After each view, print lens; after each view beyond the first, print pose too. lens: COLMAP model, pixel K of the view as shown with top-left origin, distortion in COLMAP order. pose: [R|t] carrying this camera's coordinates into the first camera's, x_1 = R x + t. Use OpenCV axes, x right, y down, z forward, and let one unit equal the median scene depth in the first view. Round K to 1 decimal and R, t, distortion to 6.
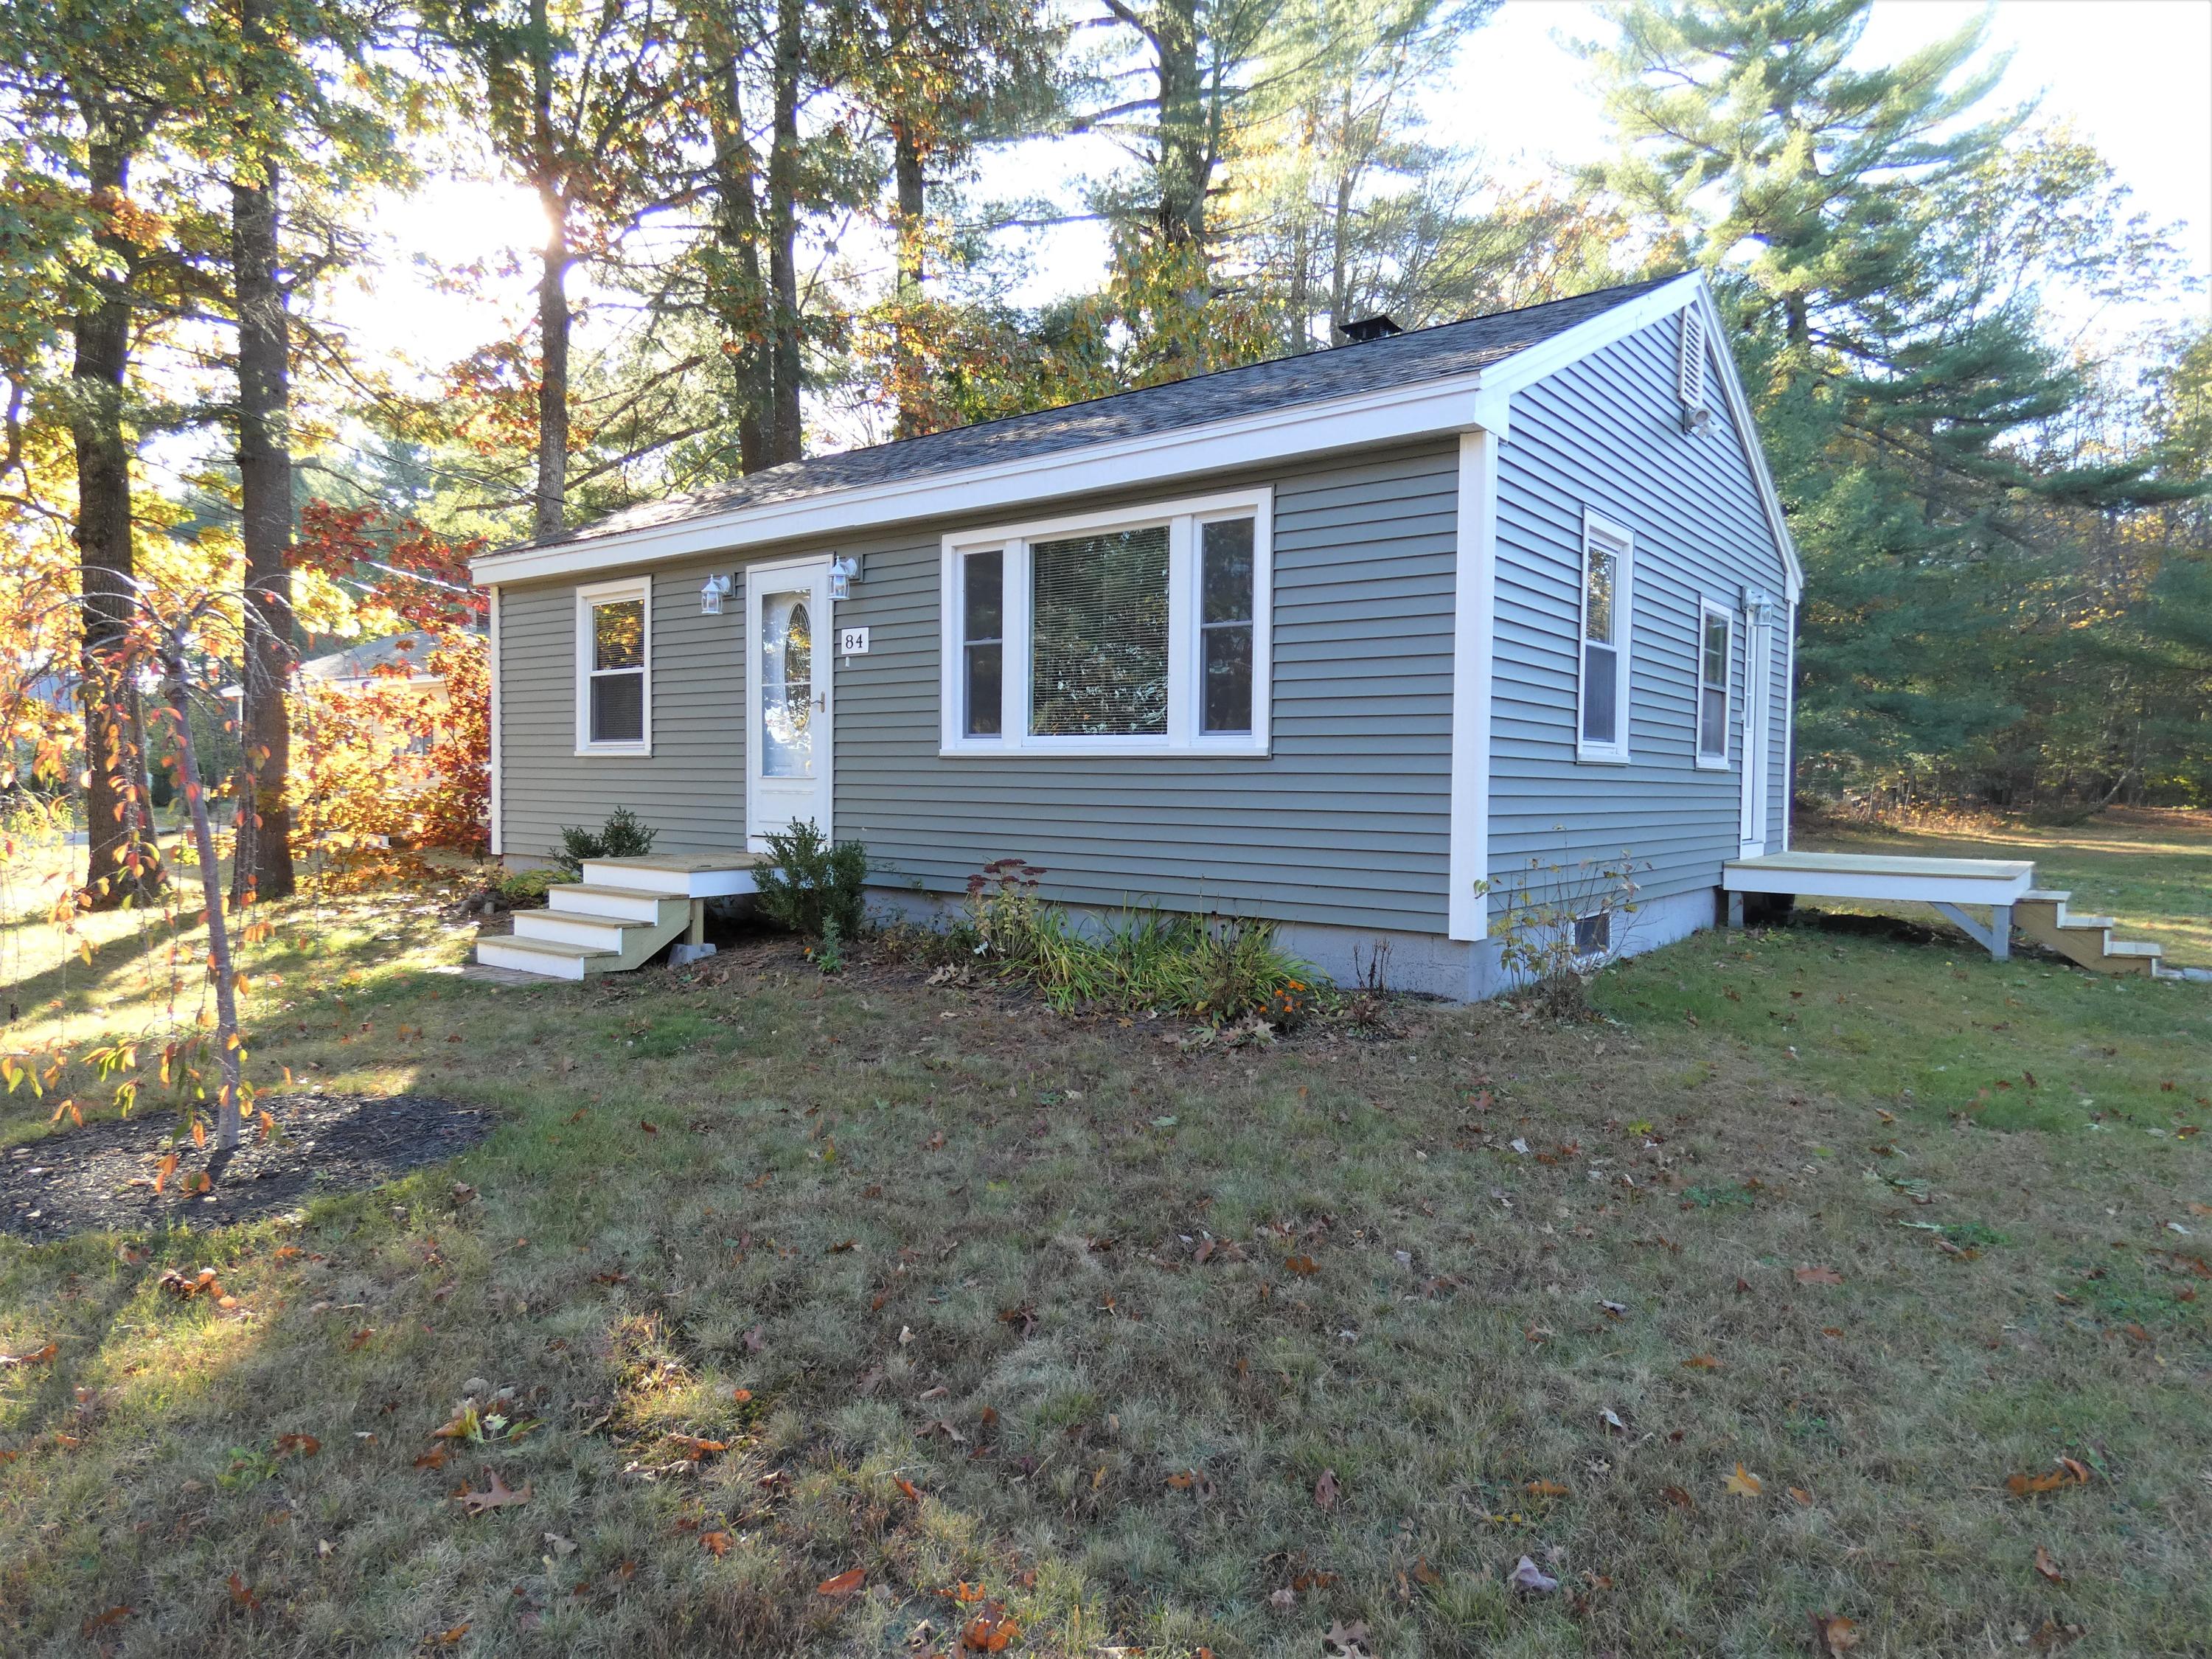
lens RADIAL K [[1330.2, 0, 1106.0], [0, 1330.2, 829.5], [0, 0, 1]] dist [0.005443, 0.001004]
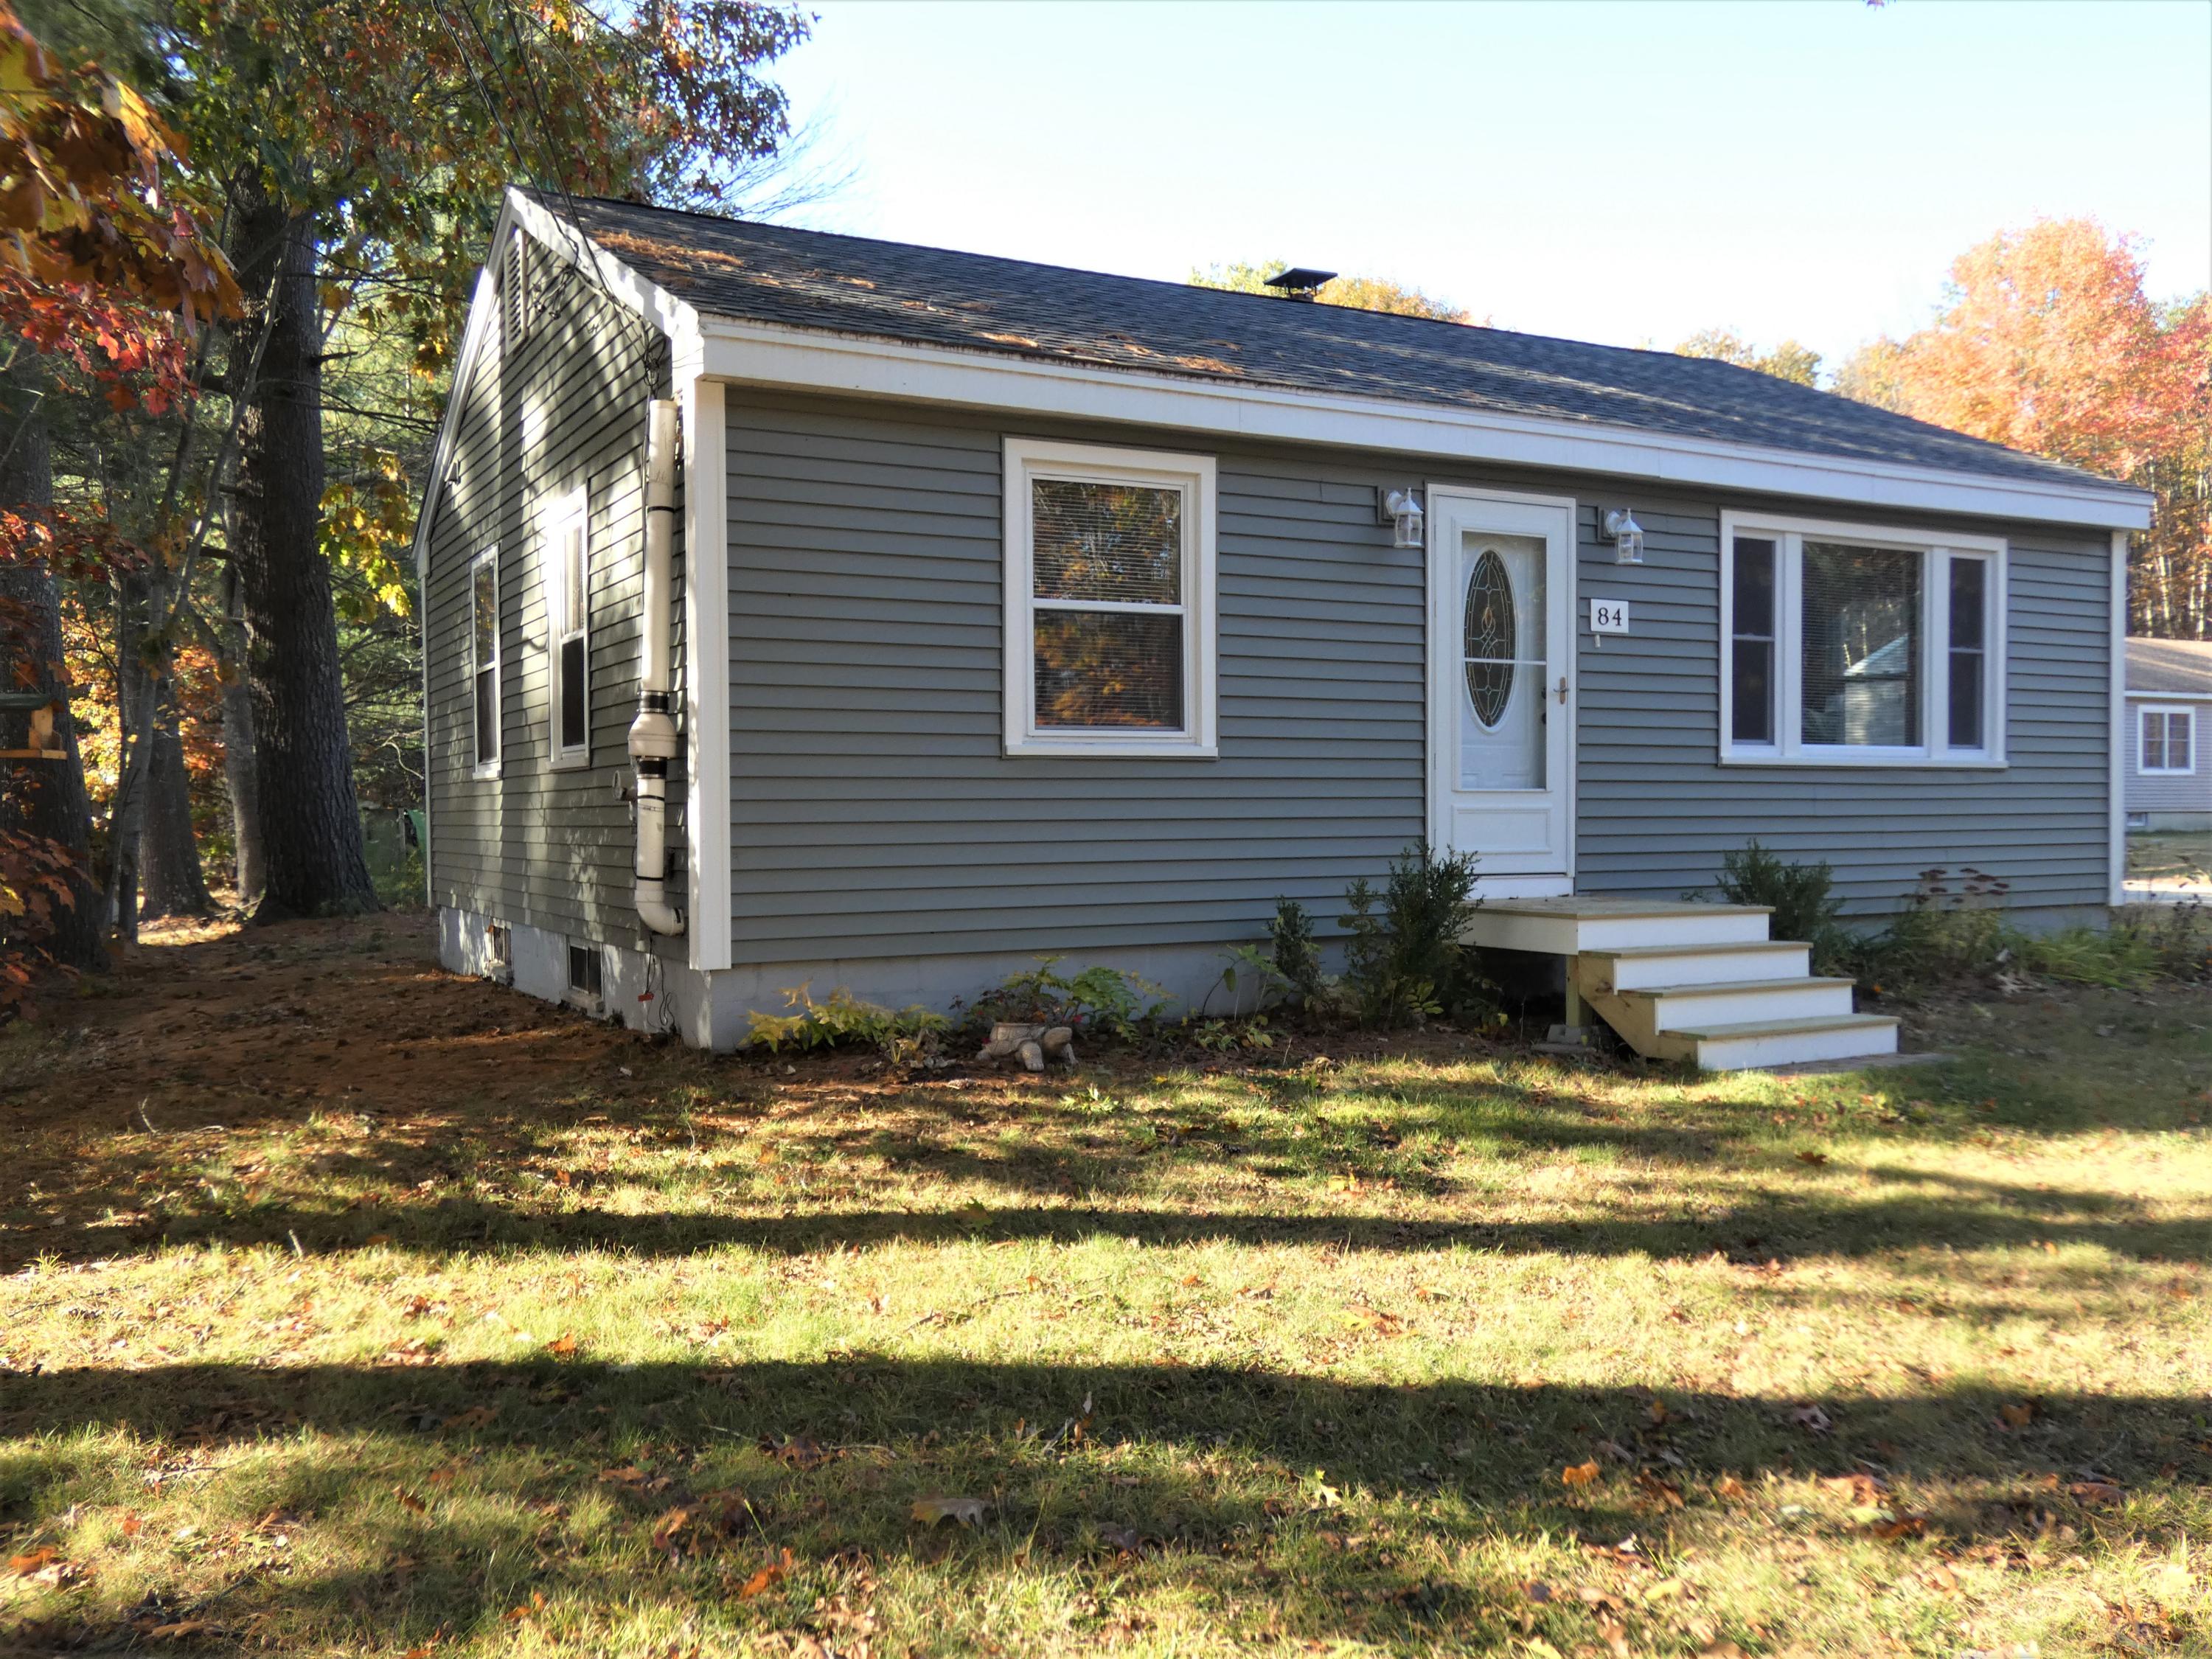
lens RADIAL K [[1957.2, 0, 1106.0], [0, 1957.2, 829.5], [0, 0, 1]] dist [-0.158634, 0.203768]
pose [[0.425619, -0.038887, 0.904066, -1.318714], [0.030315, 0.999128, 0.028704, -0.055774], [-0.904394, 0.015190, 0.426427, 0.761664]]
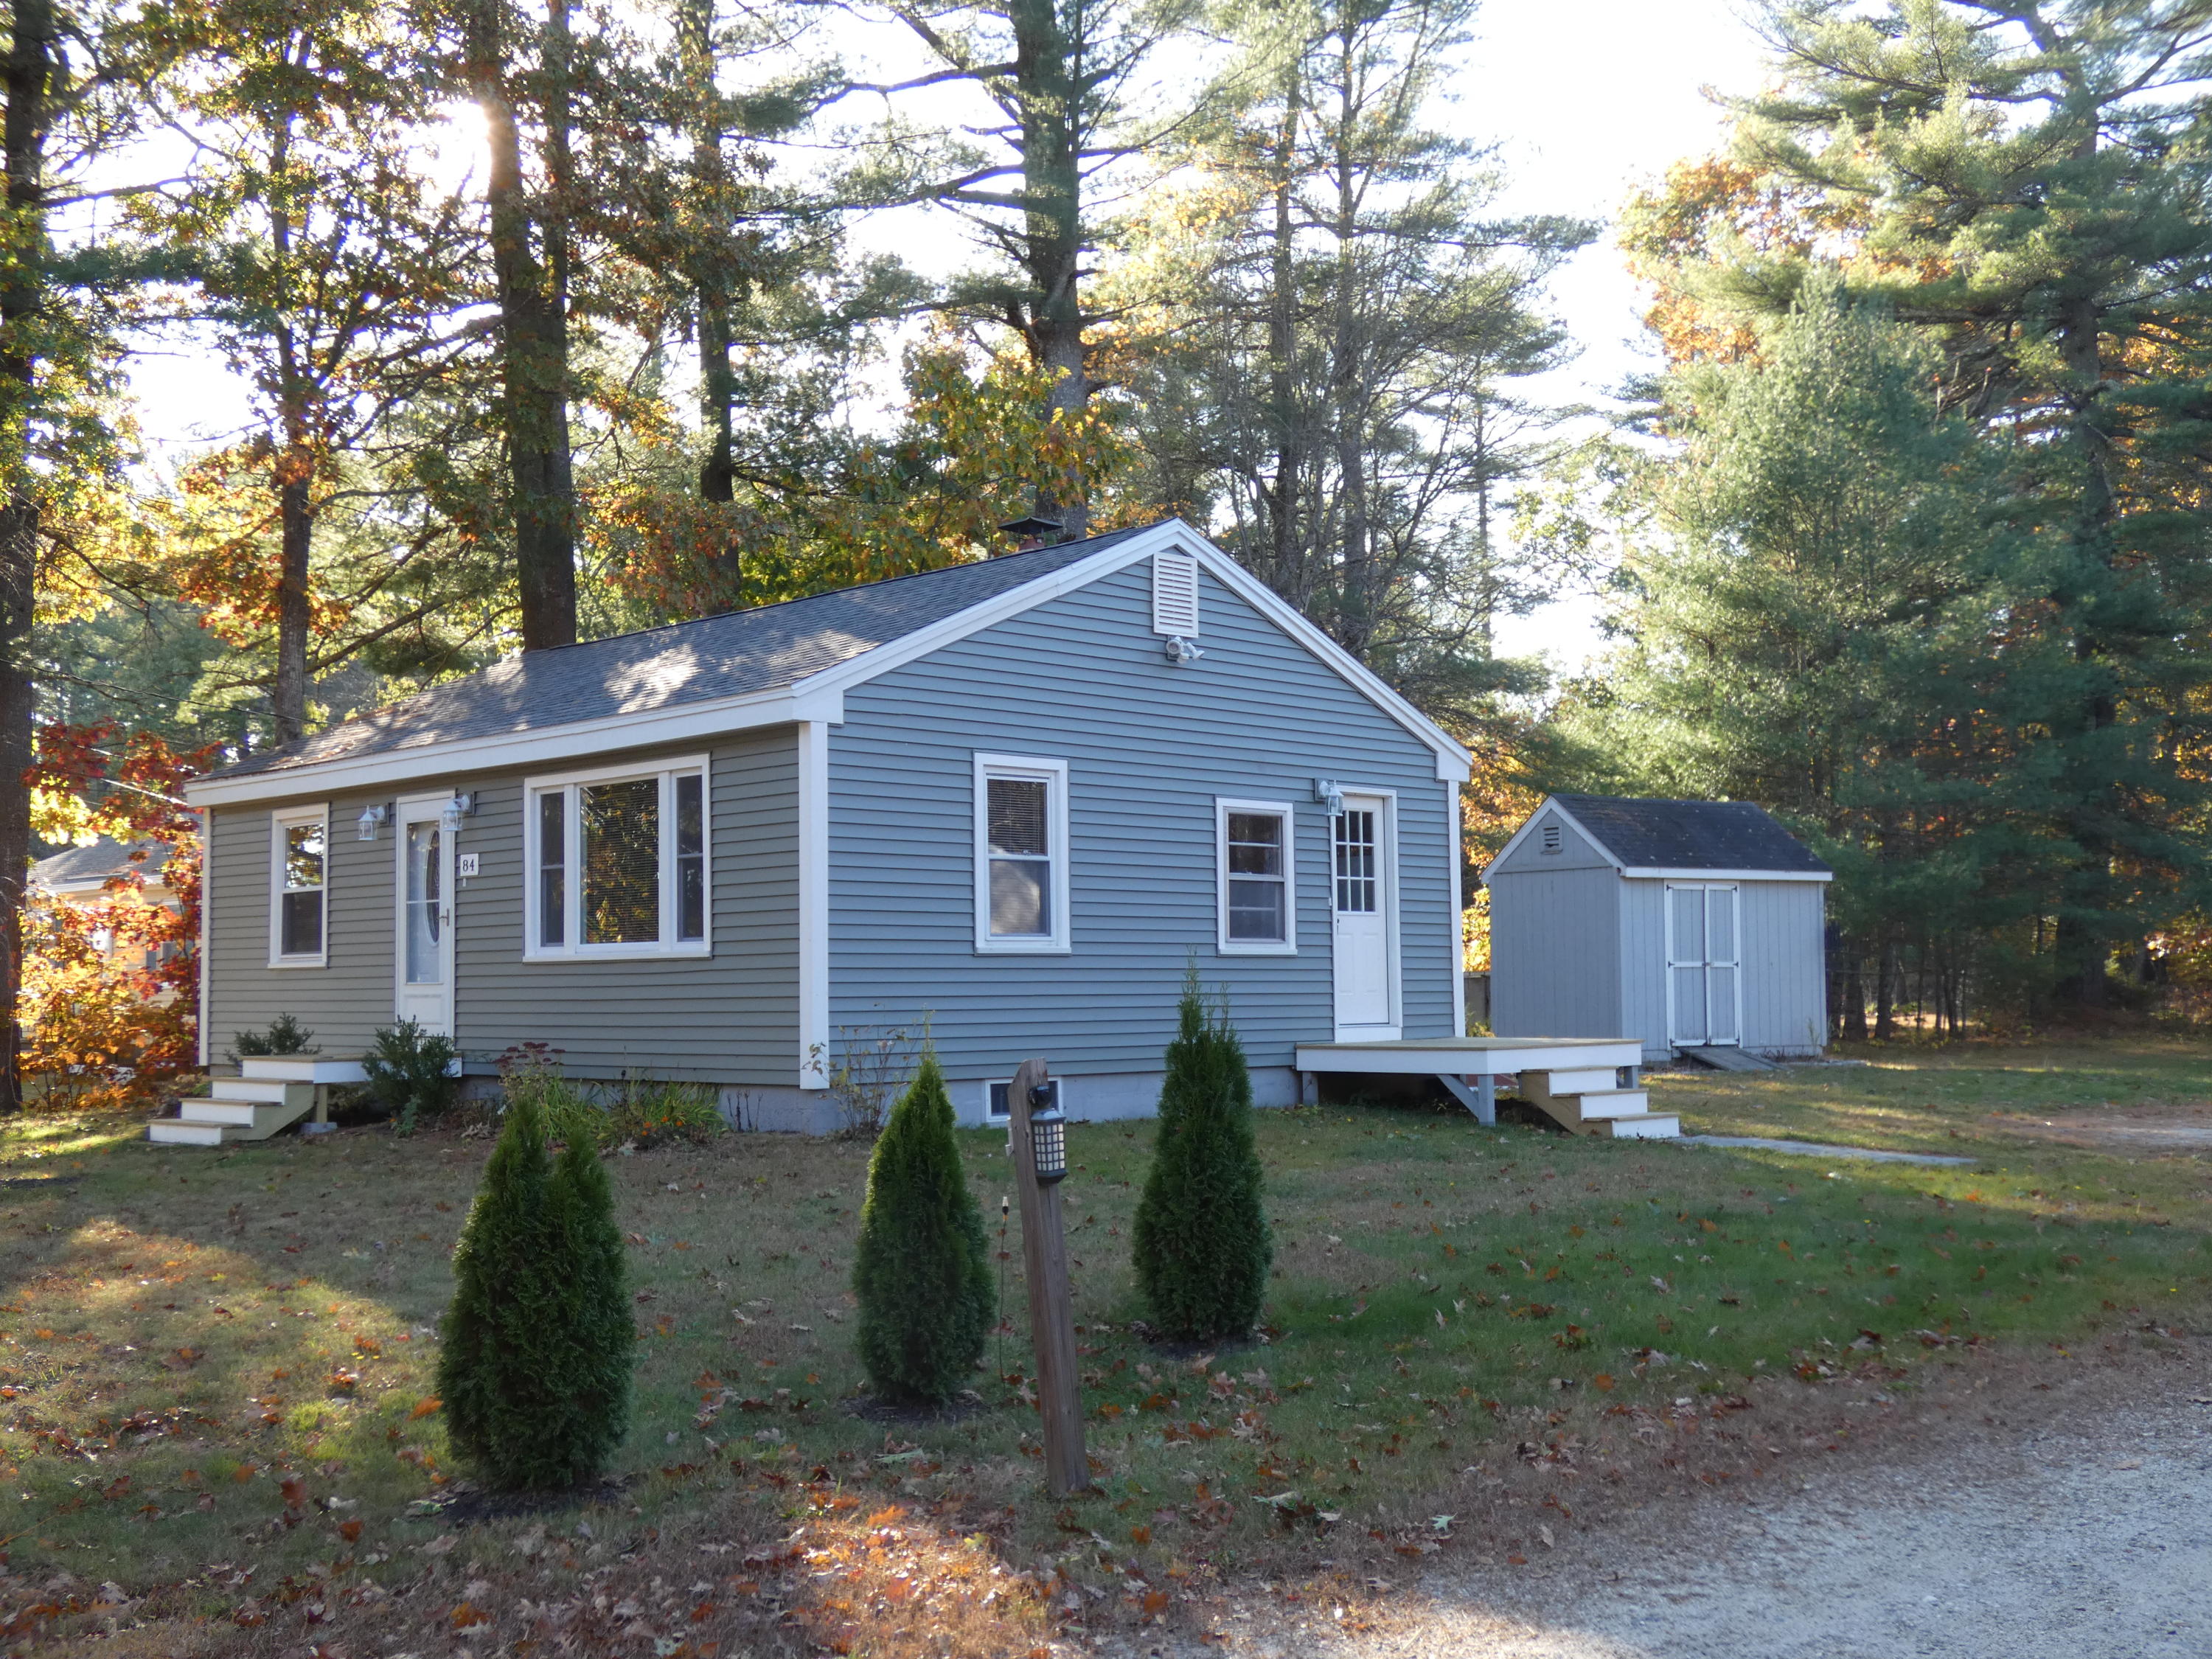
lens RADIAL K [[2347.7, 0, 1106.0], [0, 2347.7, 829.5], [0, 0, 1]] dist [0.021096, -0.003118]
pose [[0.991224, -0.032741, -0.128077, 0.614154], [0.019582, 0.994521, -0.102685, 0.049284], [0.130737, 0.099276, 0.986434, -0.941264]]
